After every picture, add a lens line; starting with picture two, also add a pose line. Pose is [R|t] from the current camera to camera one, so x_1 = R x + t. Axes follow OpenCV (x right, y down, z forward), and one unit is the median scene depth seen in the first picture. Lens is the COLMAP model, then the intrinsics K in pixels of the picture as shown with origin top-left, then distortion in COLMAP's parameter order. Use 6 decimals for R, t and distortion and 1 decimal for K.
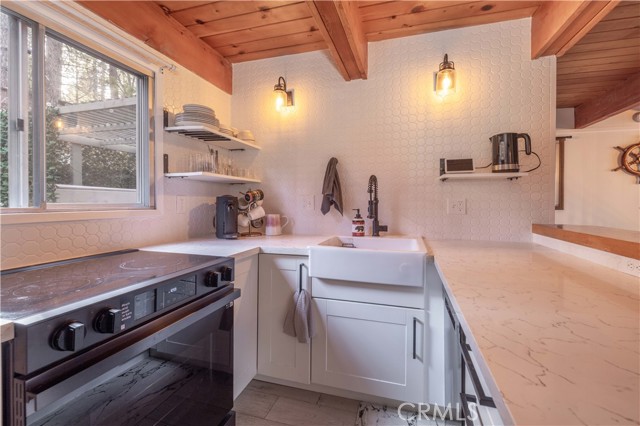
lens RADIAL K [[280.7, 0, 325.2], [0, 280.7, 201.1], [0, 0, 1]] dist [0.011536, 0.000176]
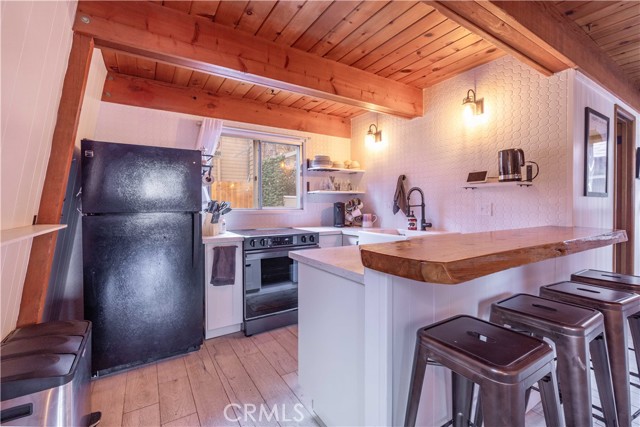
lens RADIAL K [[280.7, 0, 319.2], [0, 280.7, 210.2], [0, 0, 1]] dist [0.011536, 0.000176]
pose [[0.751880, 0.008131, -0.659250, 0.707574], [0.003189, 0.999867, 0.015970, 0.000633], [0.659292, -0.014110, 0.751754, -0.386268]]
